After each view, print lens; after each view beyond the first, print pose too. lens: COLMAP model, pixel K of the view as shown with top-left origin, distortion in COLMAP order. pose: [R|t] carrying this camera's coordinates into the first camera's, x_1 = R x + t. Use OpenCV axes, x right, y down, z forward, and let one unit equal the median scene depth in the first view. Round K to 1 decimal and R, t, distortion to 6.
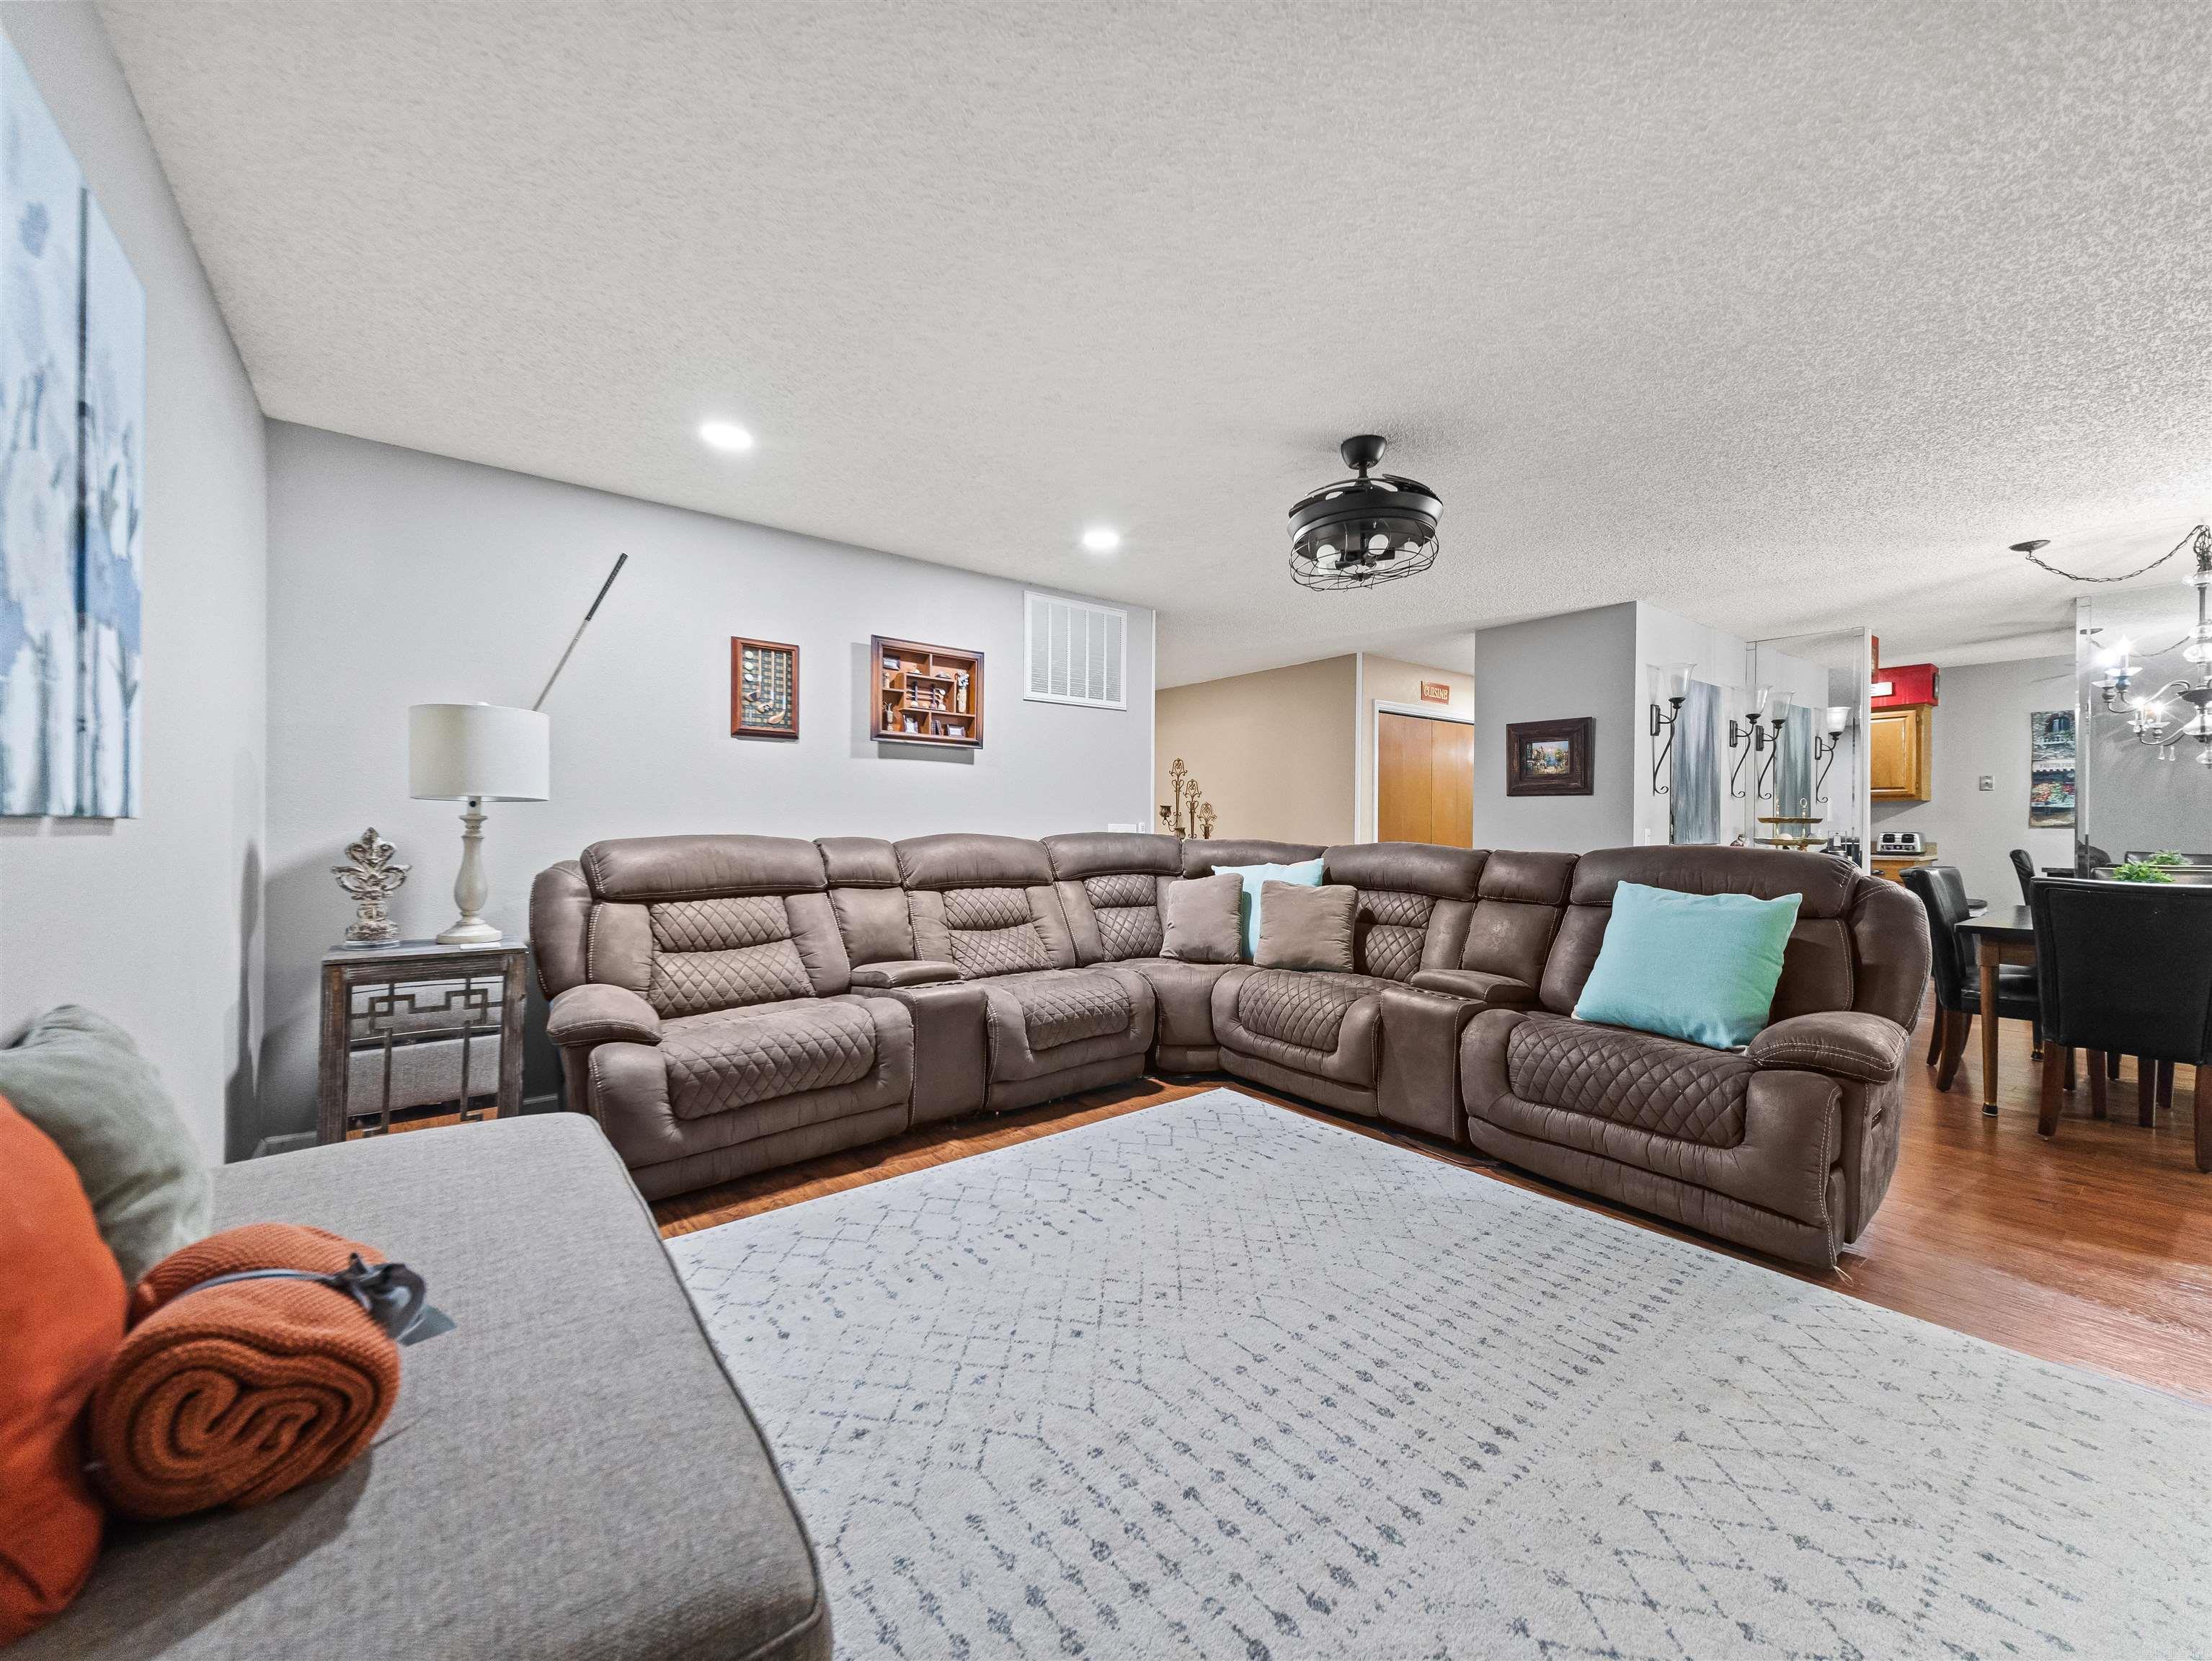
lens RADIAL K [[852.6, 0, 1110.5], [0, 852.6, 826.9], [0, 0, 1]] dist [0.029888, -0.010320]
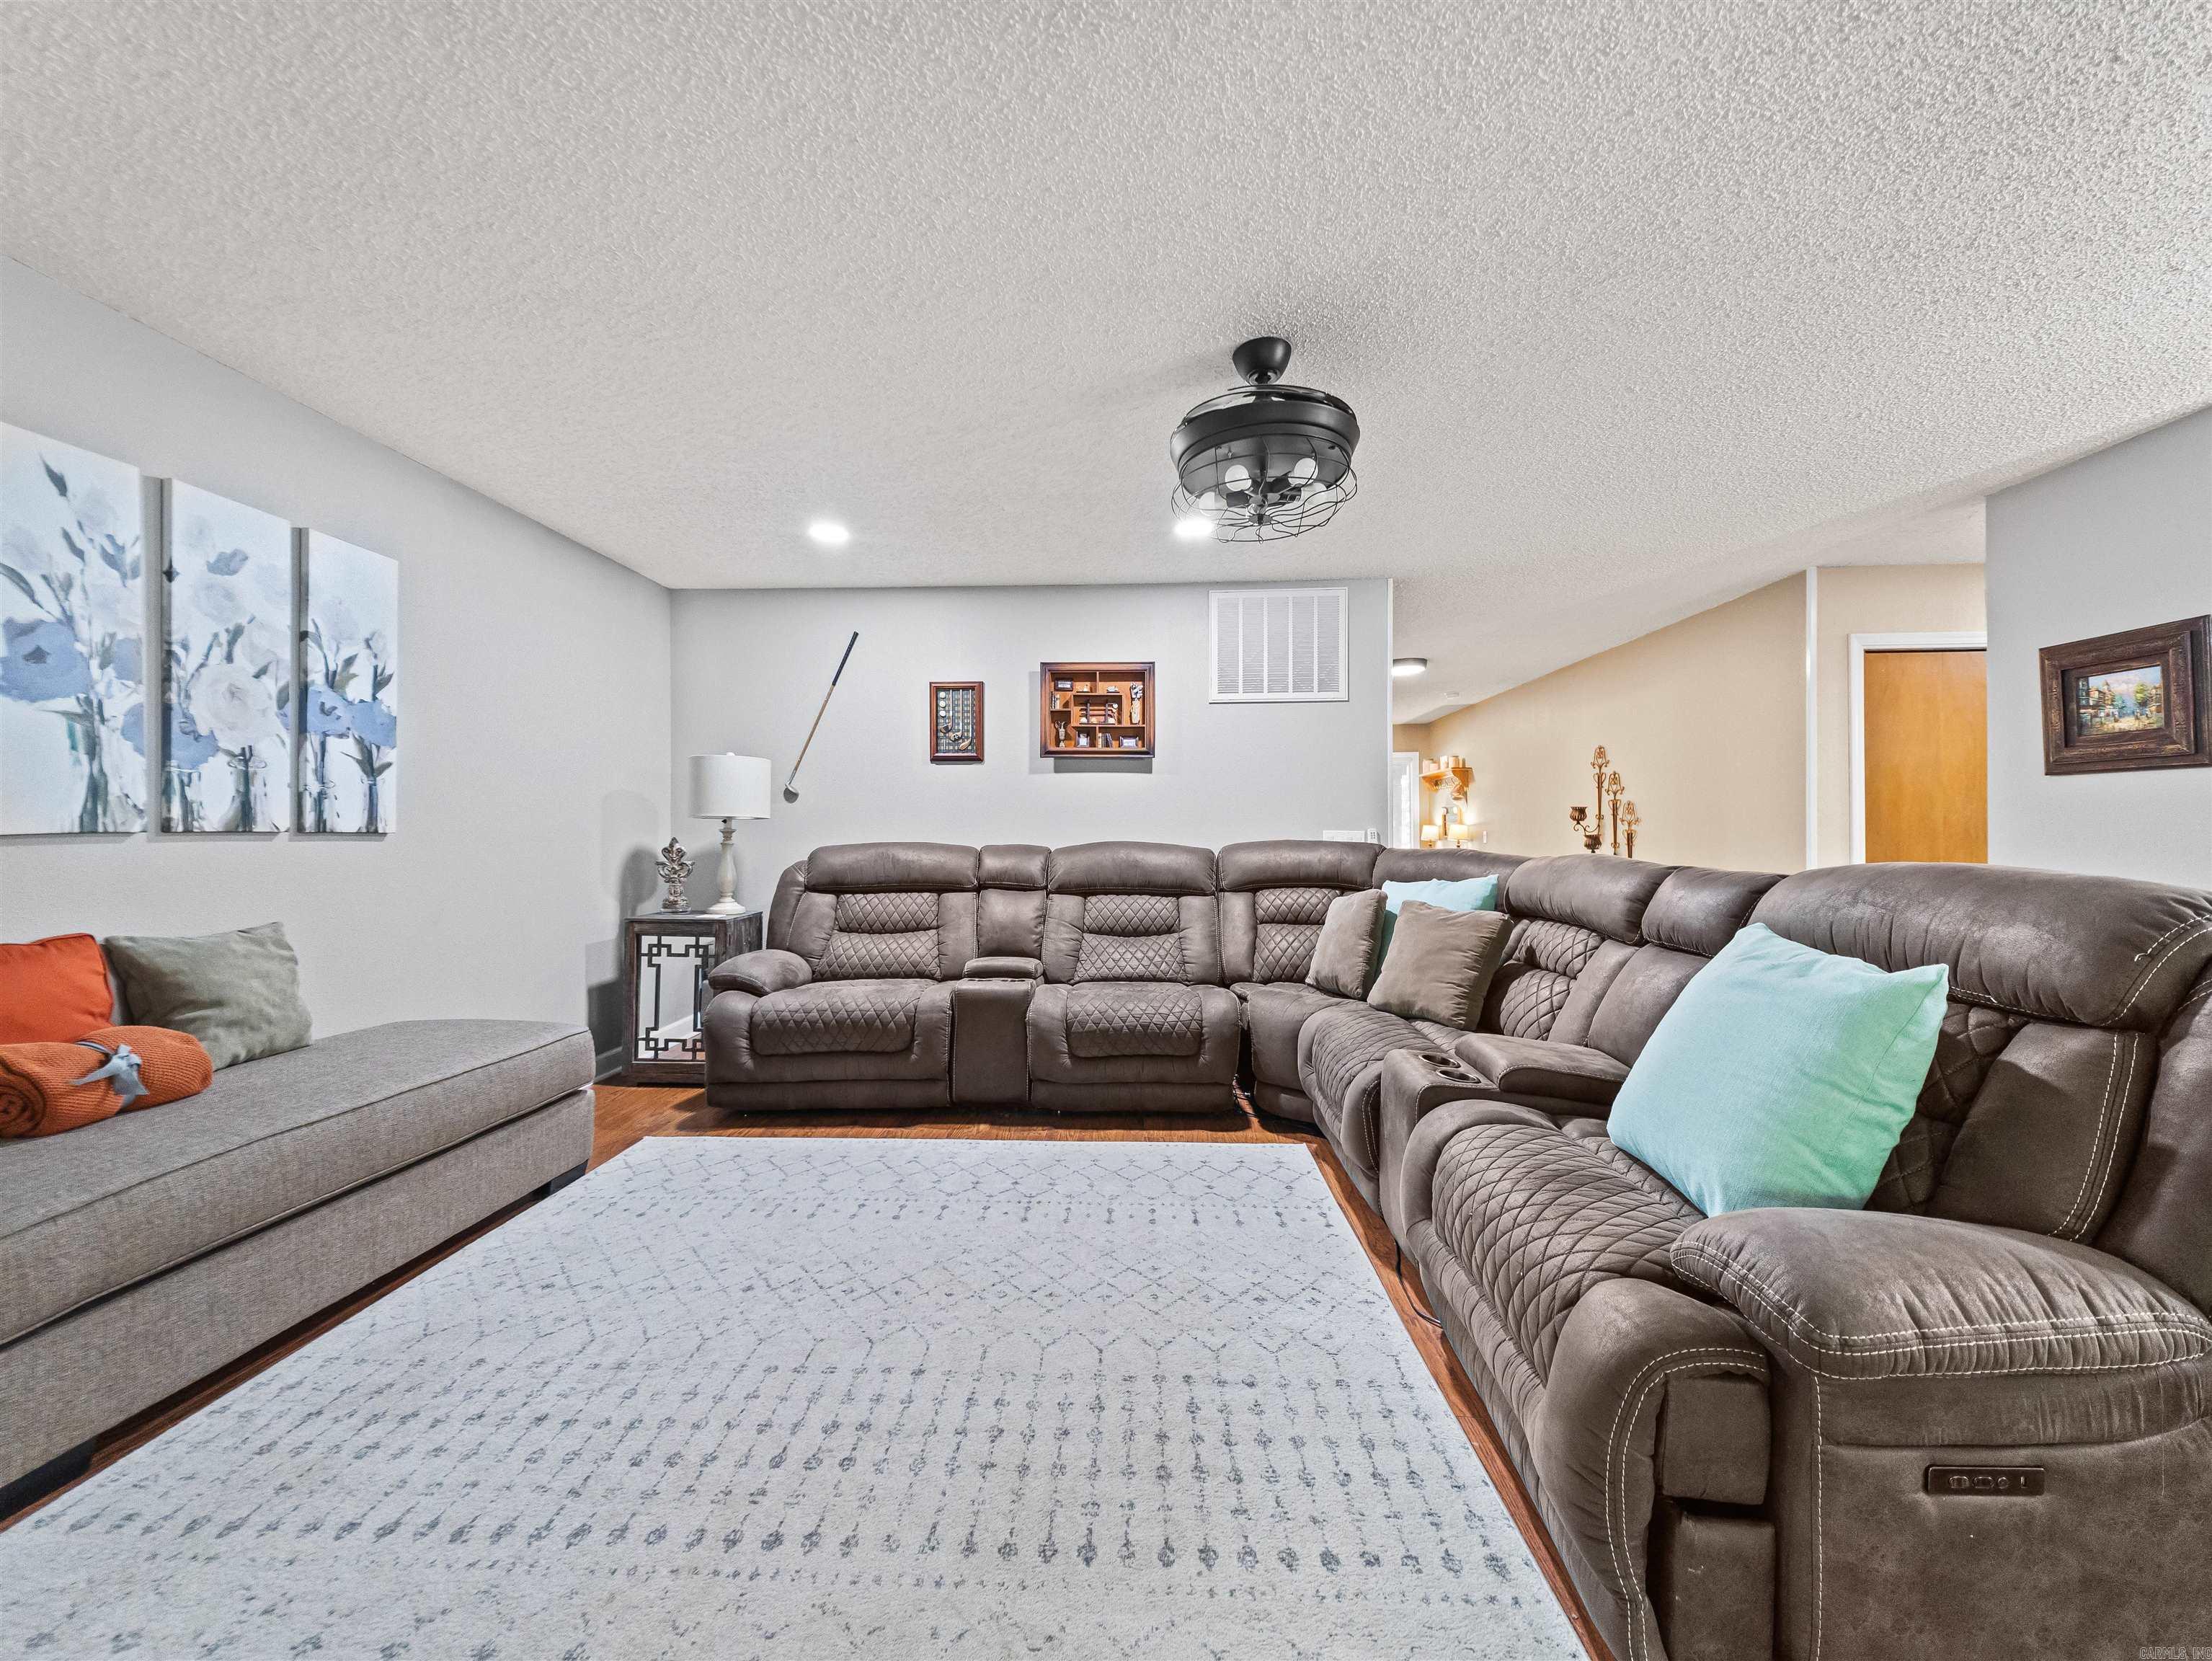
lens RADIAL K [[852.6, 0, 1110.5], [0, 852.6, 826.9], [0, 0, 1]] dist [0.029888, -0.010320]
pose [[0.753857, -0.011228, -0.656943, 0.560281], [0.004551, 0.999919, -0.011868, 0.002878], [0.657023, 0.005958, 0.753847, 0.244683]]
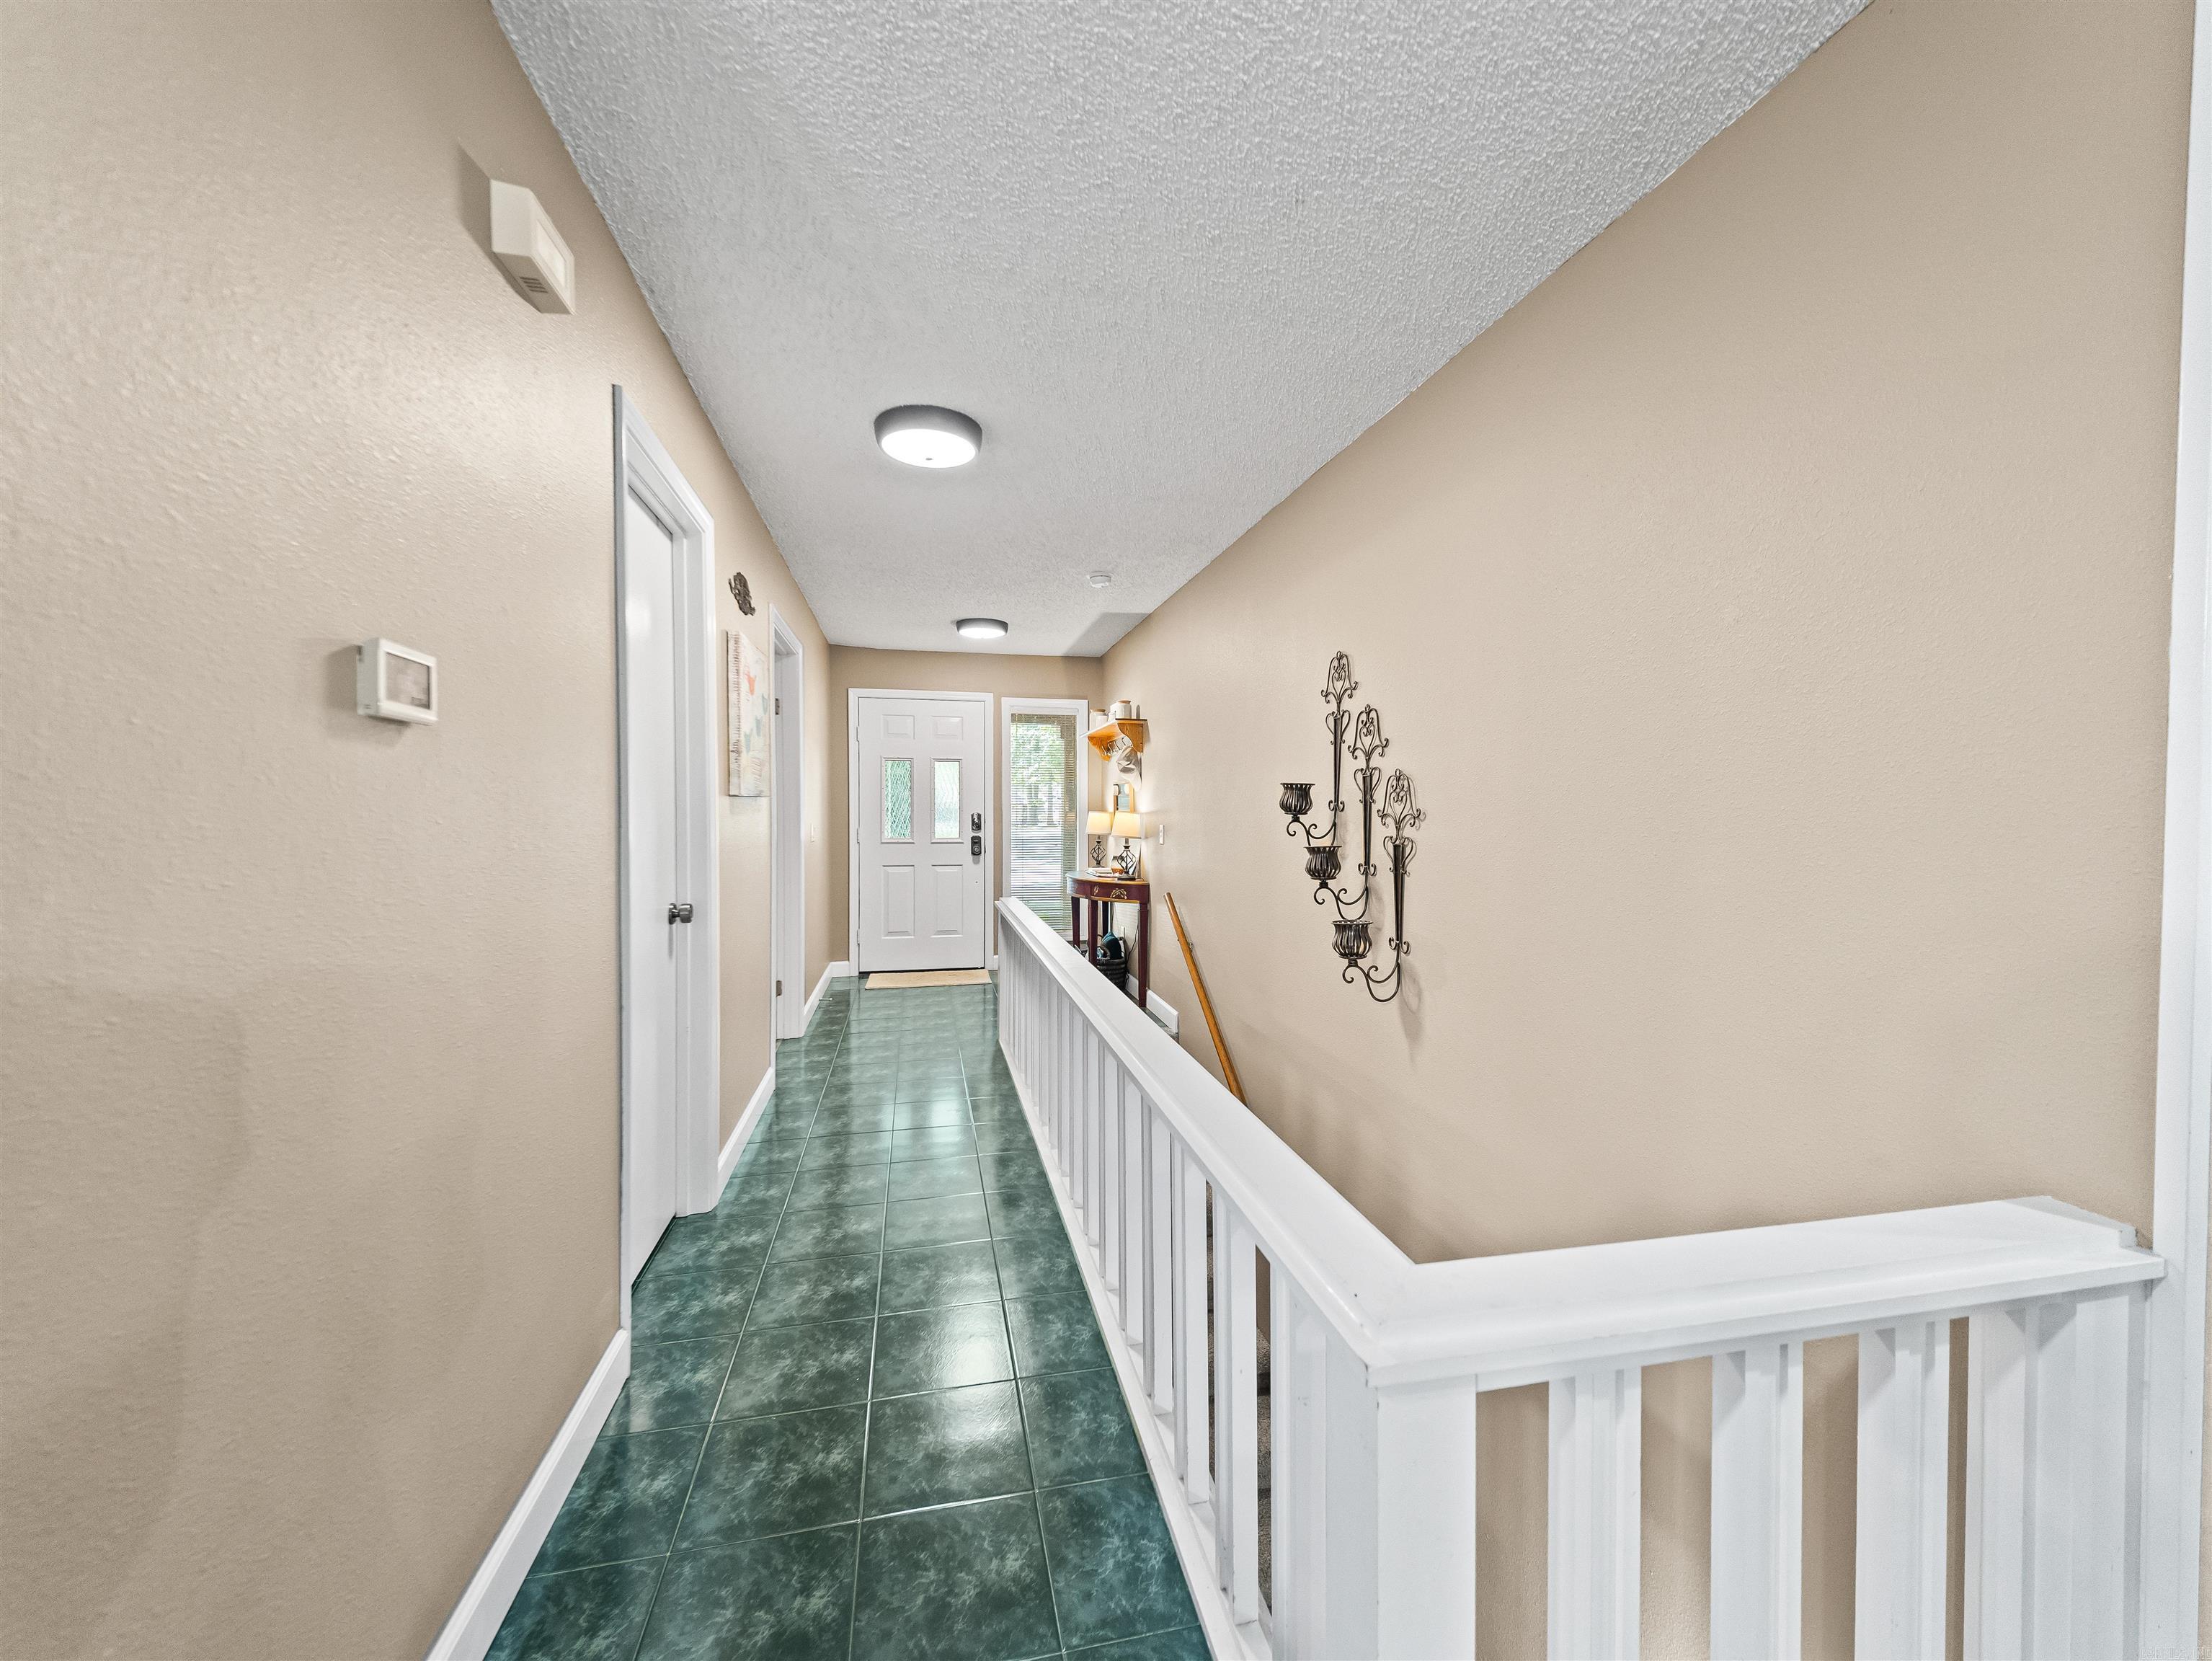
lens RADIAL K [[852.6, 0, 1110.5], [0, 852.6, 826.9], [0, 0, 1]] dist [0.029888, -0.010320]
pose [[0.900572, 0.005912, -0.434667, 0.326140], [0.000697, 0.999887, 0.015044, -0.025230], [0.434707, -0.013851, 0.900465, 1.367733]]
